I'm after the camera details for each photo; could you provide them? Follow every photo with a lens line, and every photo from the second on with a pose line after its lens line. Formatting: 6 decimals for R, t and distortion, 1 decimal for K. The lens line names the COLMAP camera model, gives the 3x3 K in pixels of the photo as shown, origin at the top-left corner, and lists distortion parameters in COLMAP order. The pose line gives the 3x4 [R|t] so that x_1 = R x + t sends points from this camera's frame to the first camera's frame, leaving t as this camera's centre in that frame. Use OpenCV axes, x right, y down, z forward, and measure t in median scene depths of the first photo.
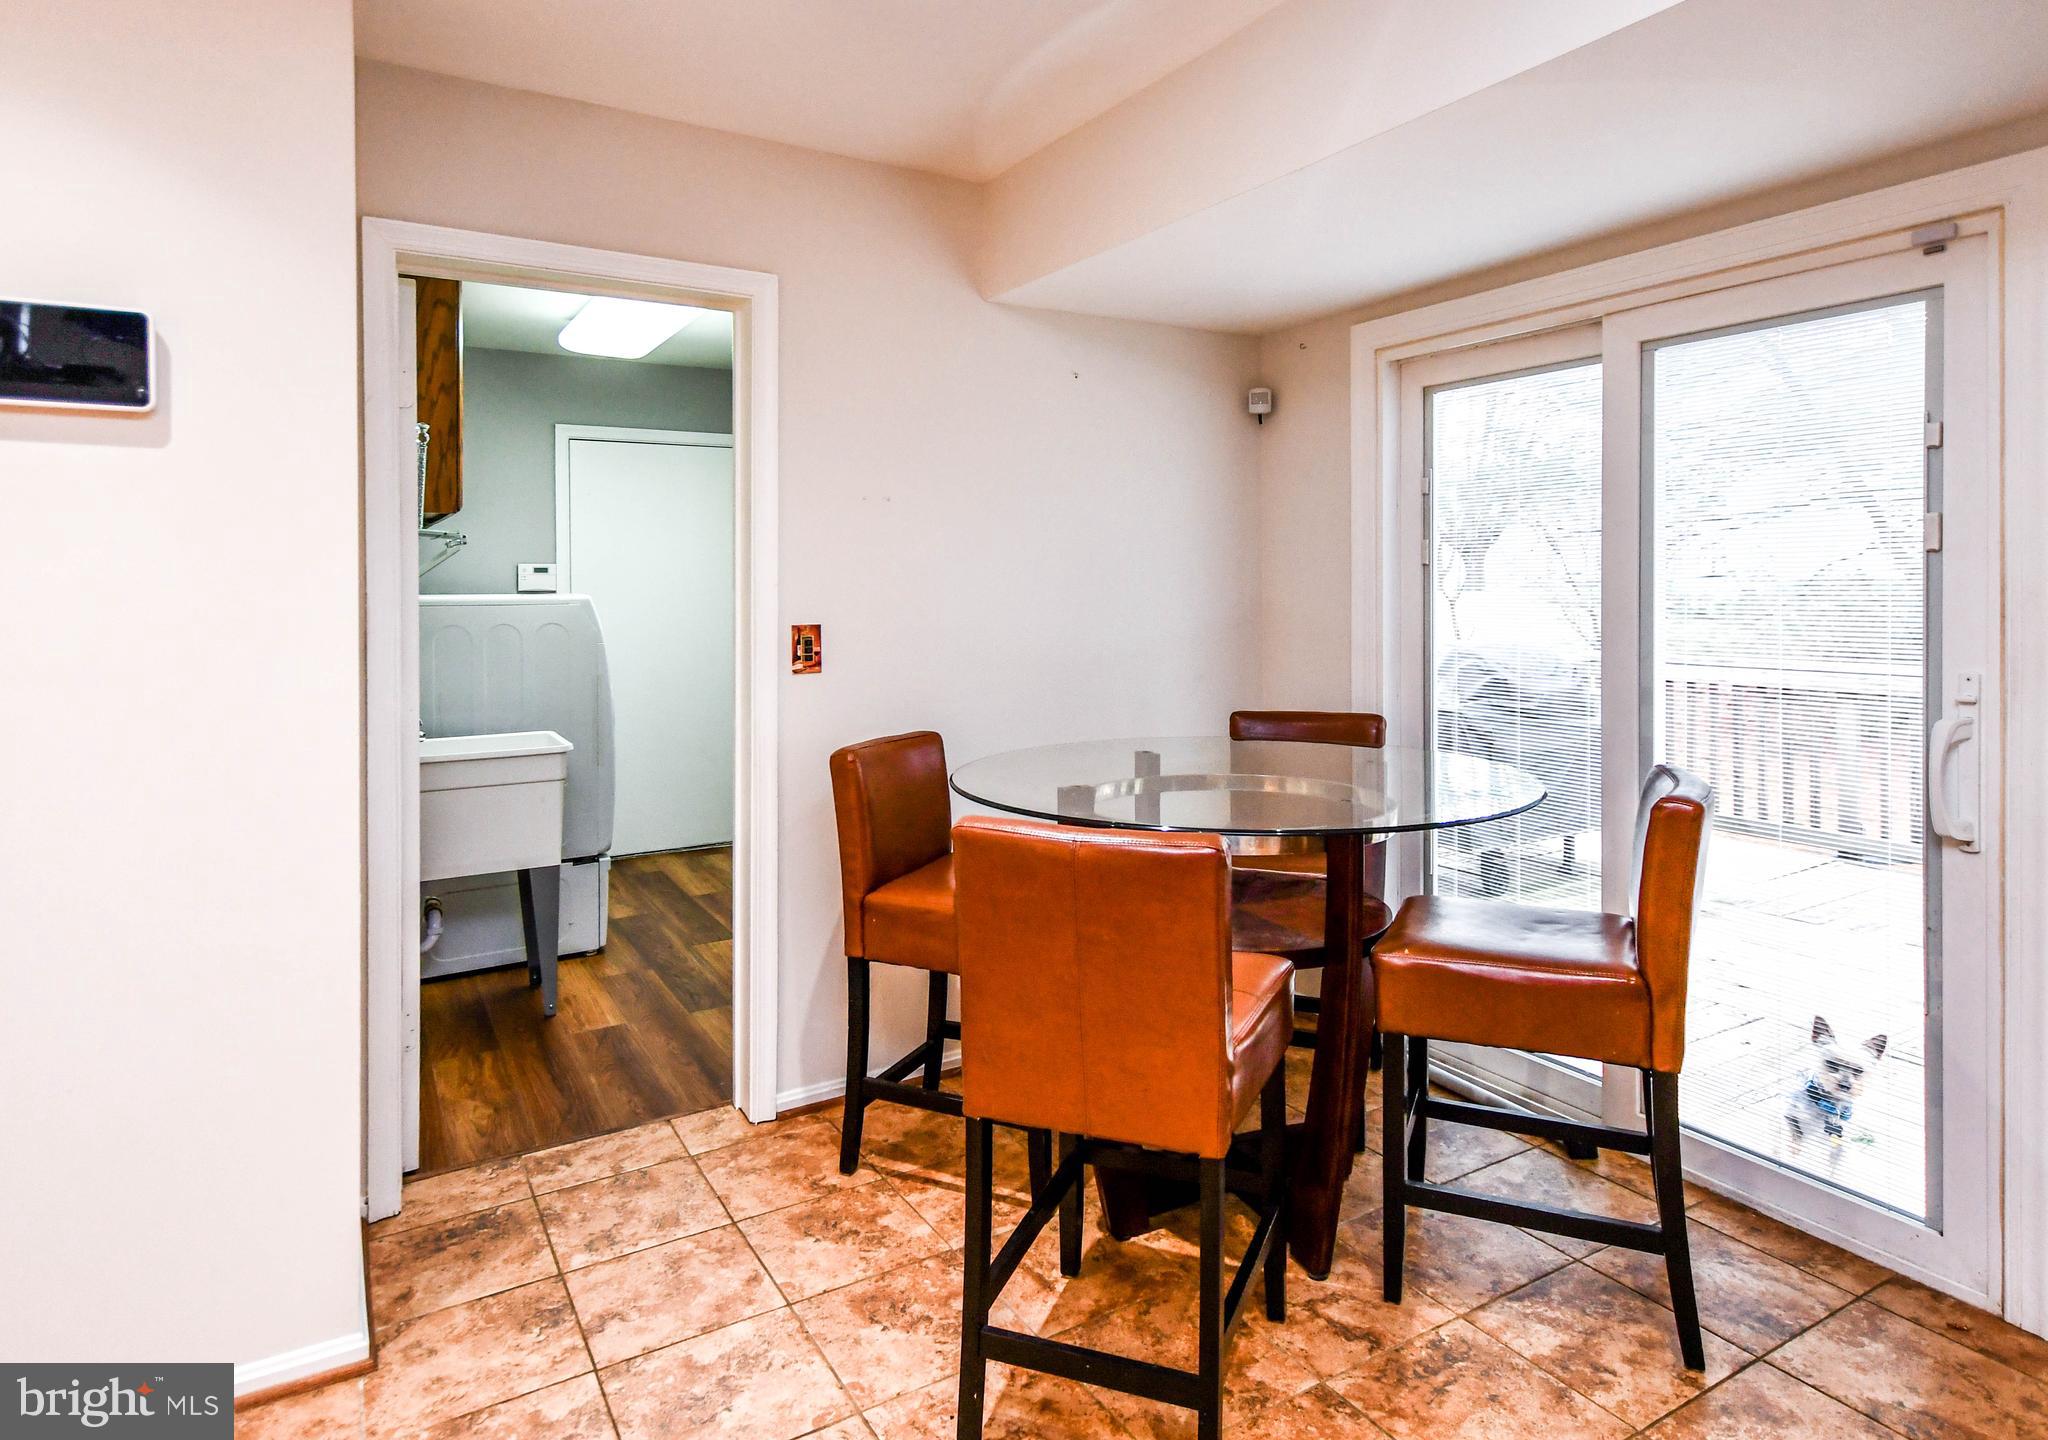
lens RADIAL K [[1171.2, 0, 1020.6], [0, 1171.2, 597.4], [0, 0, 1]] dist [0.003669, 0.001134]
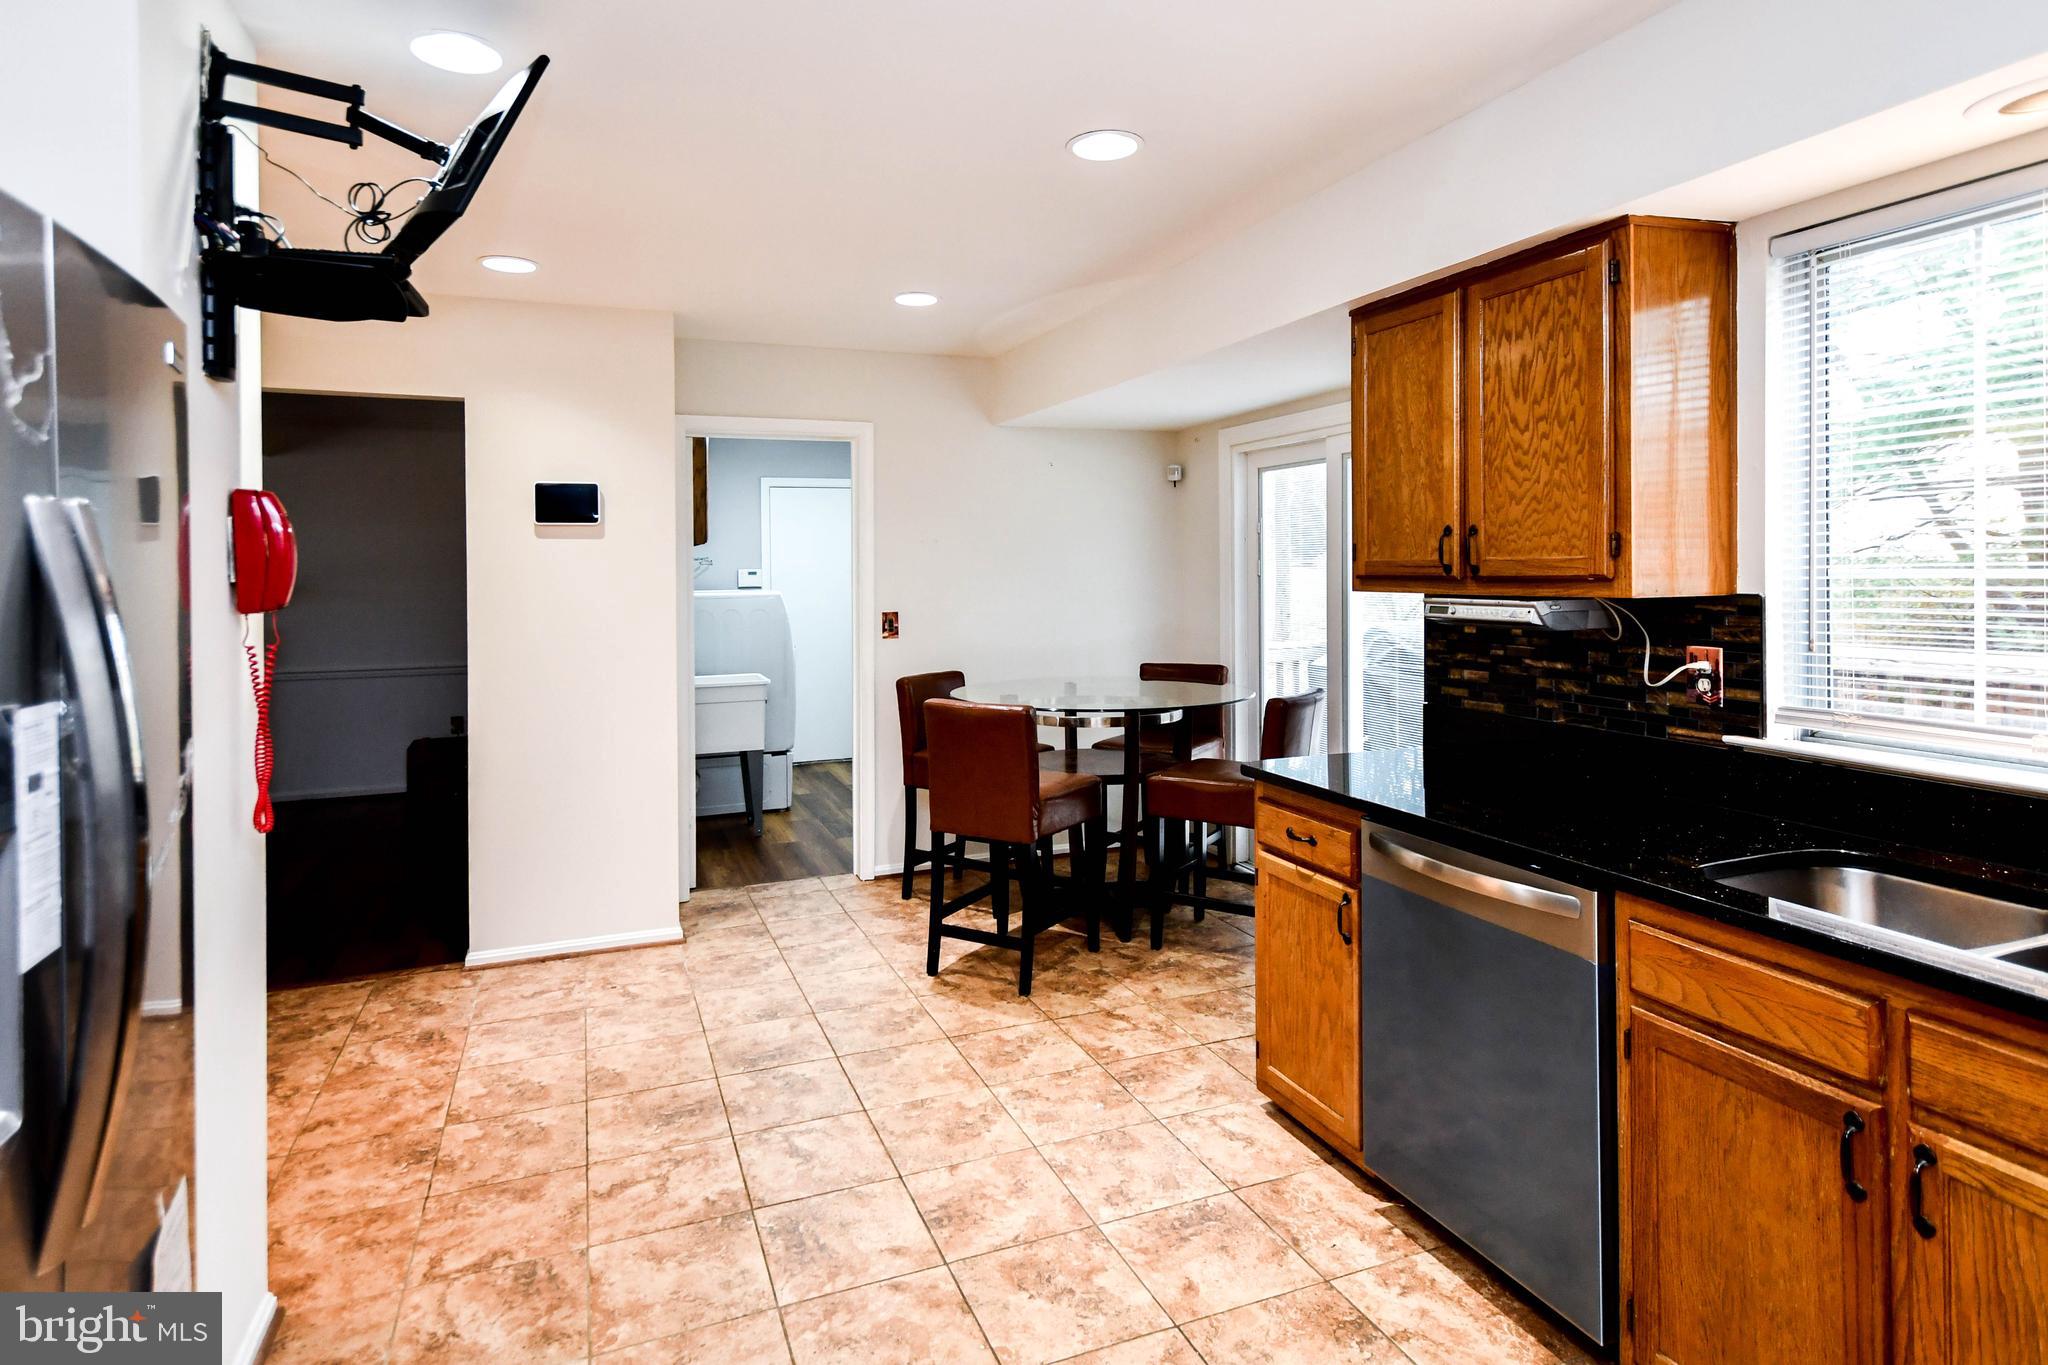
lens RADIAL K [[1079.2, 0, 983.8], [0, 1079.2, 584.3], [0, 0, 1]] dist [0.007358, 0.001180]
pose [[0.984392, -0.003335, -0.175961, 0.256934], [0.004009, 0.999986, 0.003479, -0.024995], [0.175947, -0.004130, 0.984391, -0.631316]]
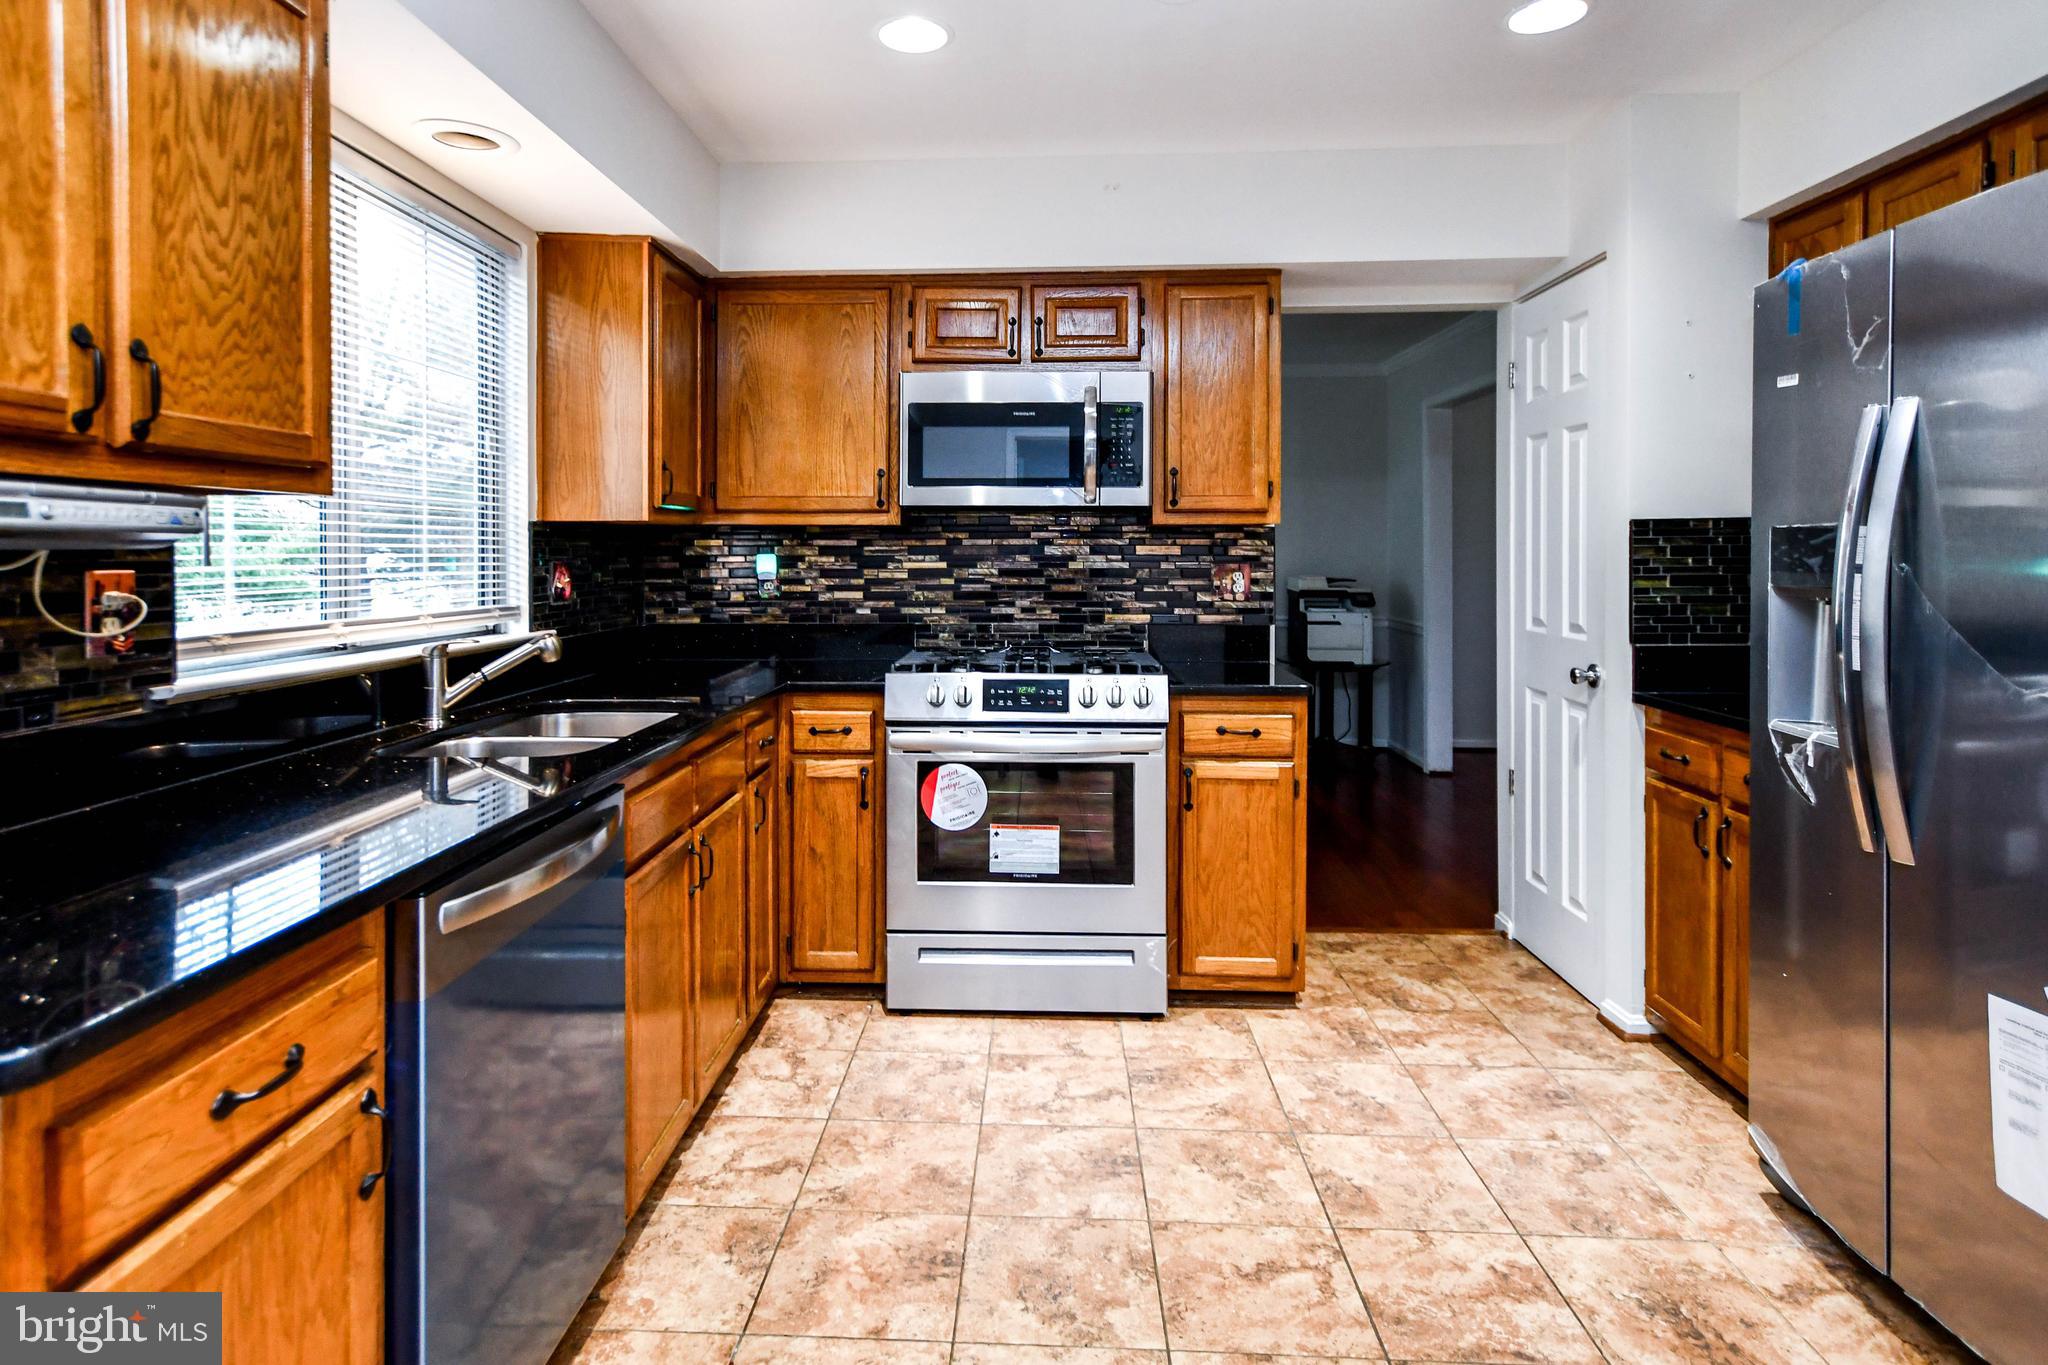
lens RADIAL K [[1109.0, 0, 996.9], [0, 1109.0, 553.1], [0, 0, 1]] dist [0.005340, 0.003359]
pose [[-0.837541, 0.001955, 0.546372, -0.028875], [0.008674, 0.999915, 0.009717, 0.014450], [-0.546306, 0.012878, -0.837487, 0.421609]]
